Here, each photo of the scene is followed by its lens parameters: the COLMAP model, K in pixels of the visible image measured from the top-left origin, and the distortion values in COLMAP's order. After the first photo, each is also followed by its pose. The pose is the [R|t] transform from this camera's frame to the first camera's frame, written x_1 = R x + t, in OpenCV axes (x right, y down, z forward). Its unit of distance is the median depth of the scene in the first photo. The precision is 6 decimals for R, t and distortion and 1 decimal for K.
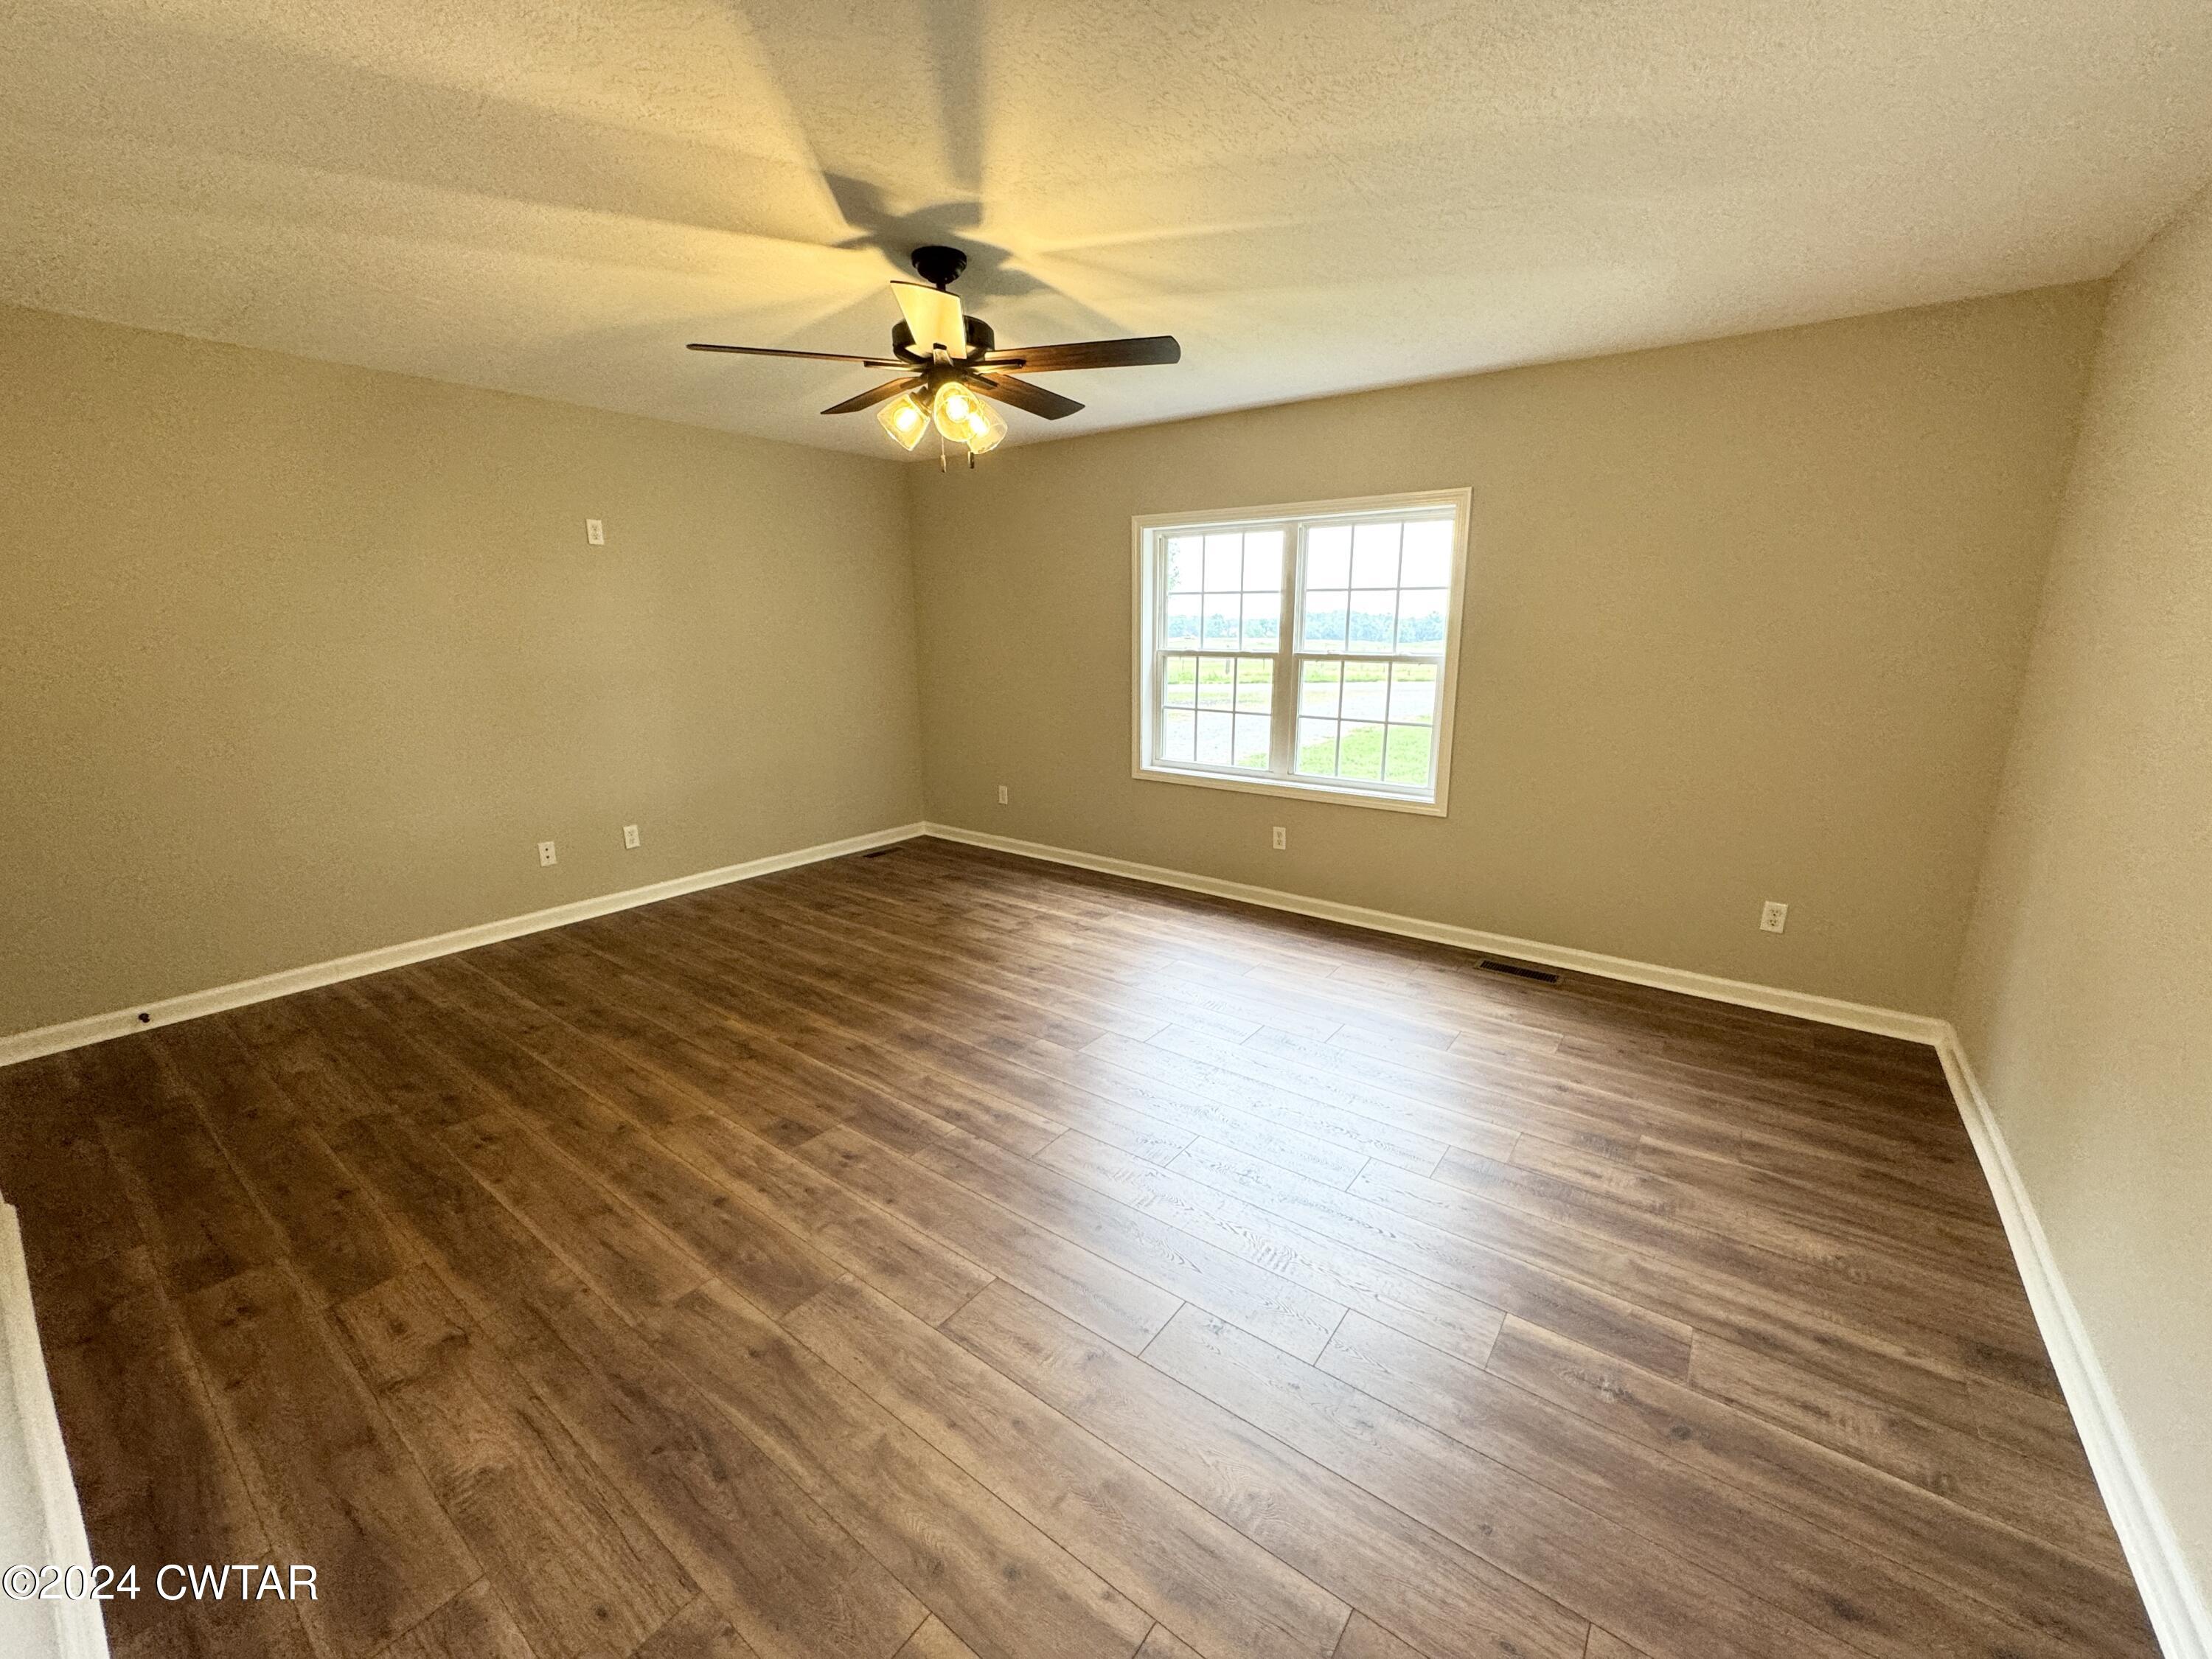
lens RADIAL K [[881.2, 0, 1098.1], [0, 881.2, 806.6], [0, 0, 1]] dist [-0.002129, 0.000129]
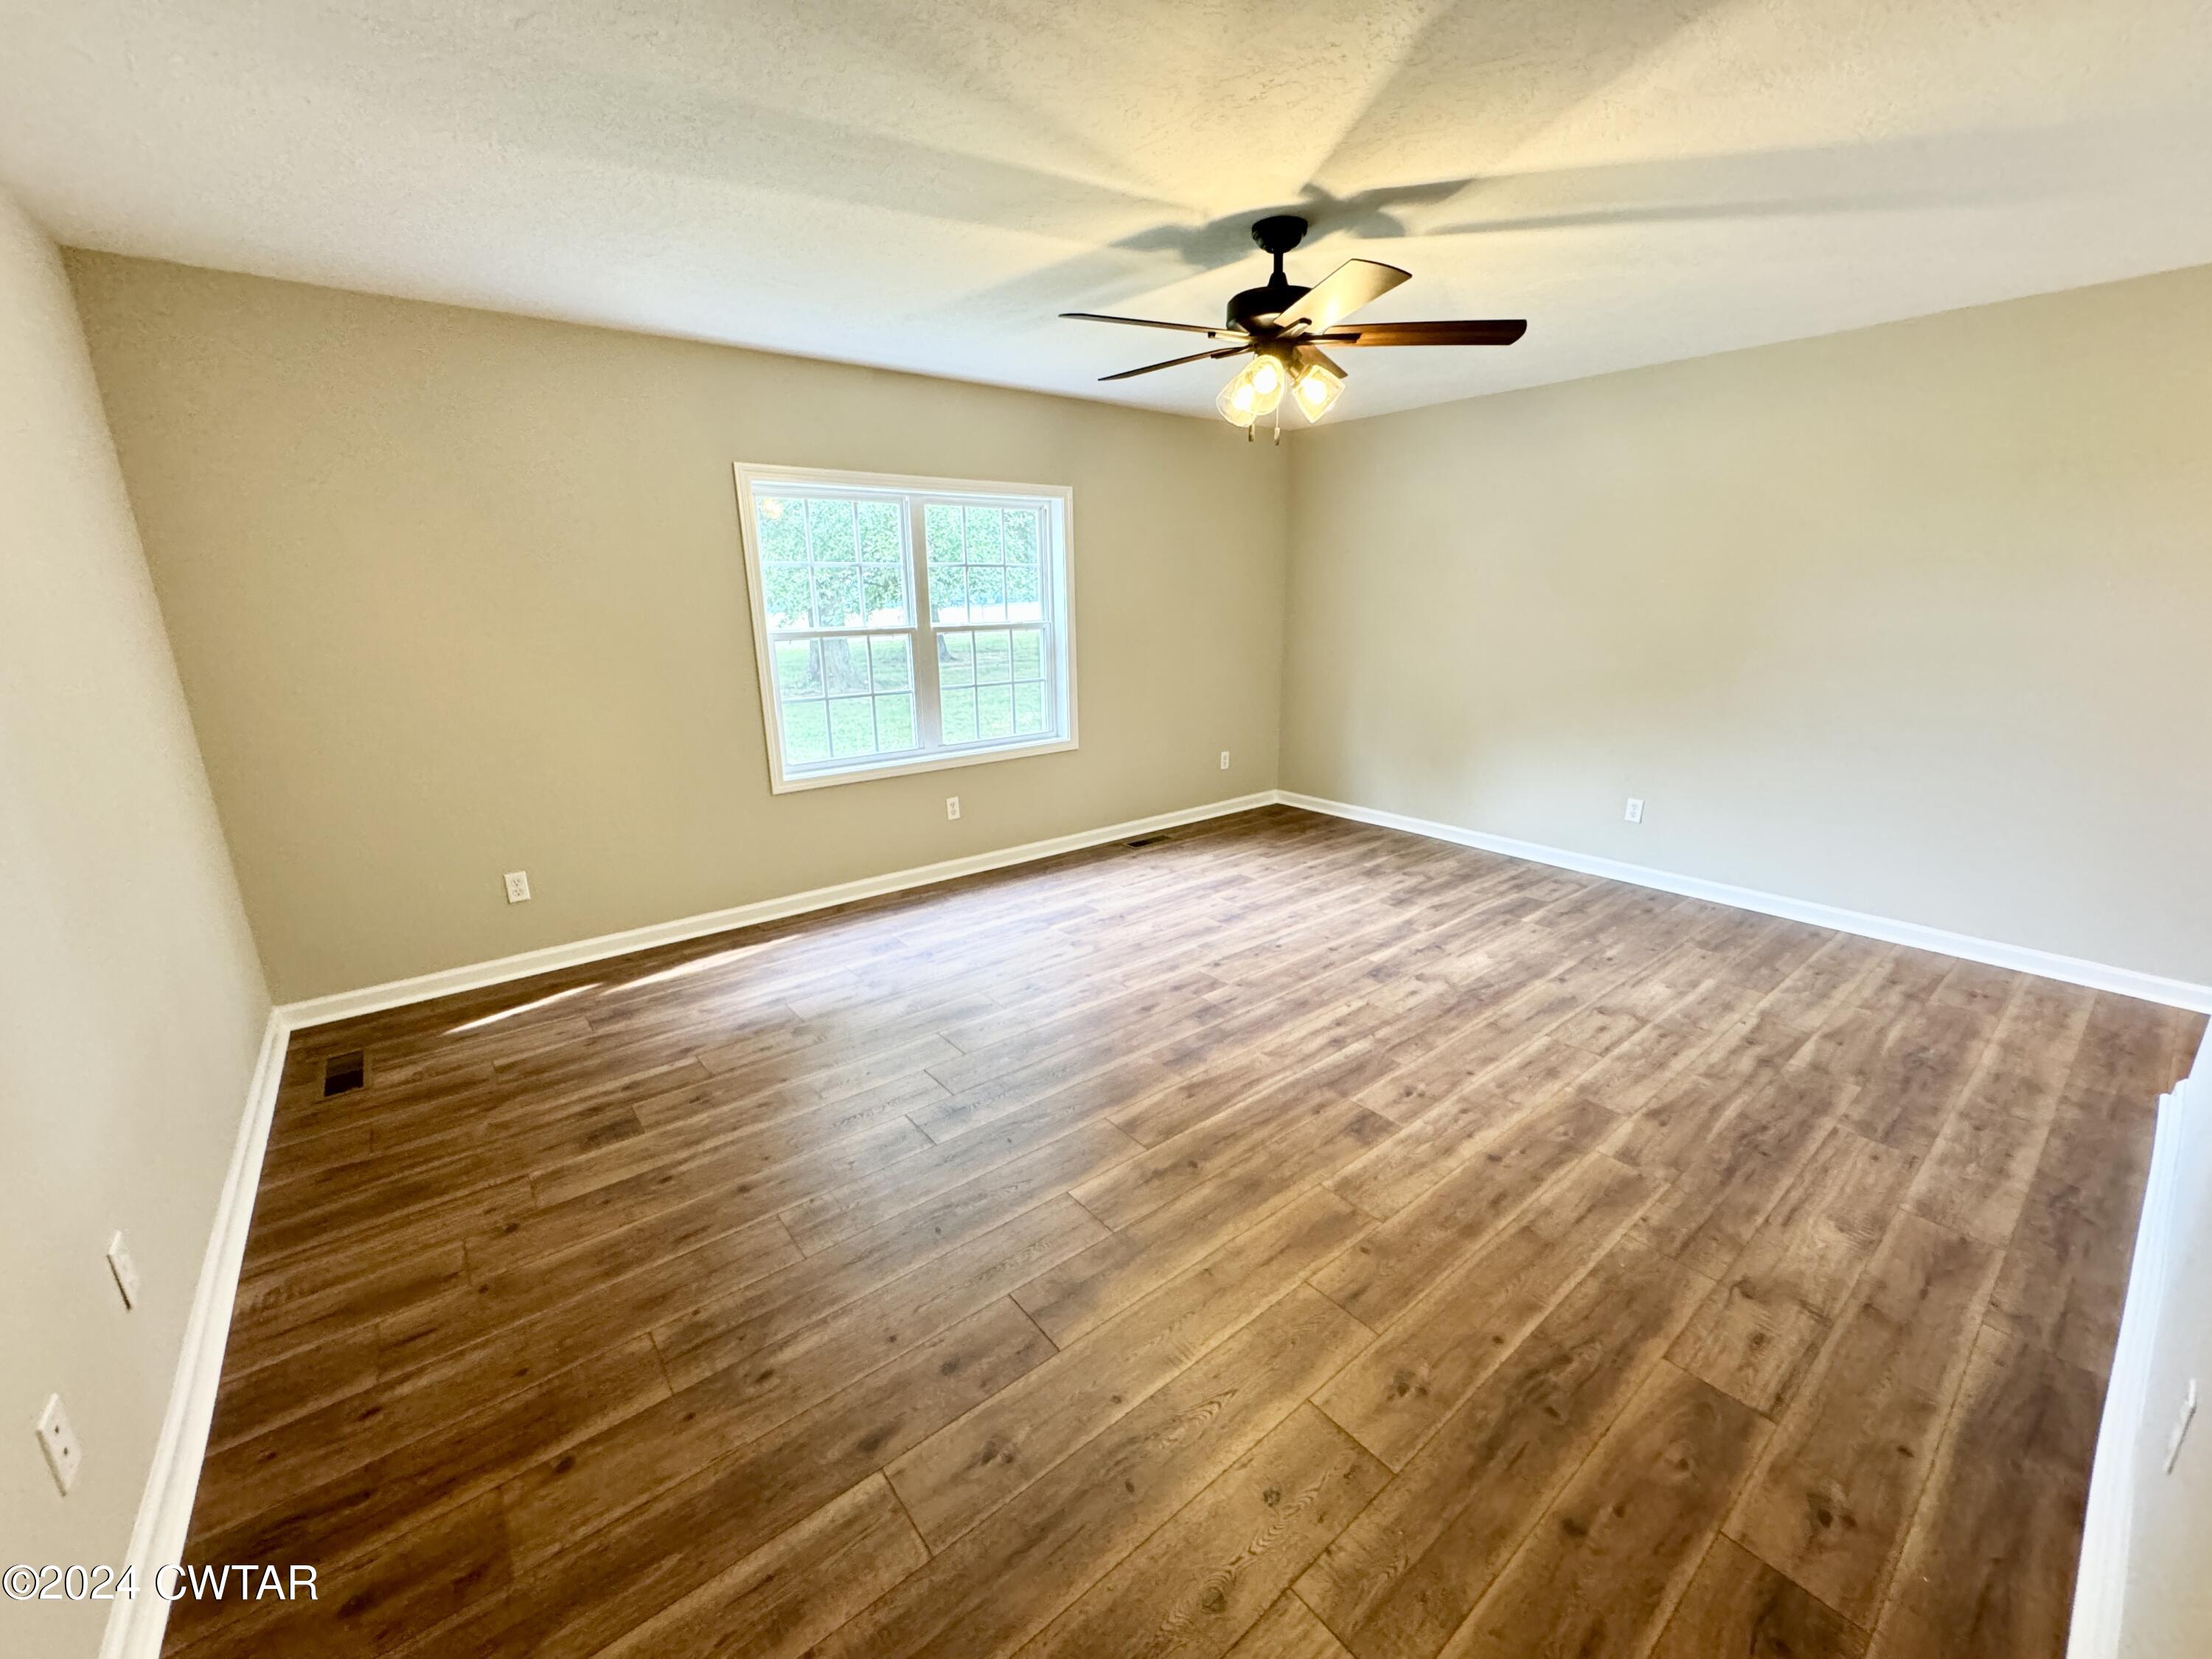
lens RADIAL K [[881.2, 0, 1103.5], [0, 881.2, 809.3], [0, 0, 1]] dist [-0.002129, 0.000129]
pose [[0.255929, -0.237948, 0.936953, -1.289453], [0.210023, 0.959768, 0.186374, -0.213354], [-0.943605, 0.149083, 0.295607, 0.967916]]
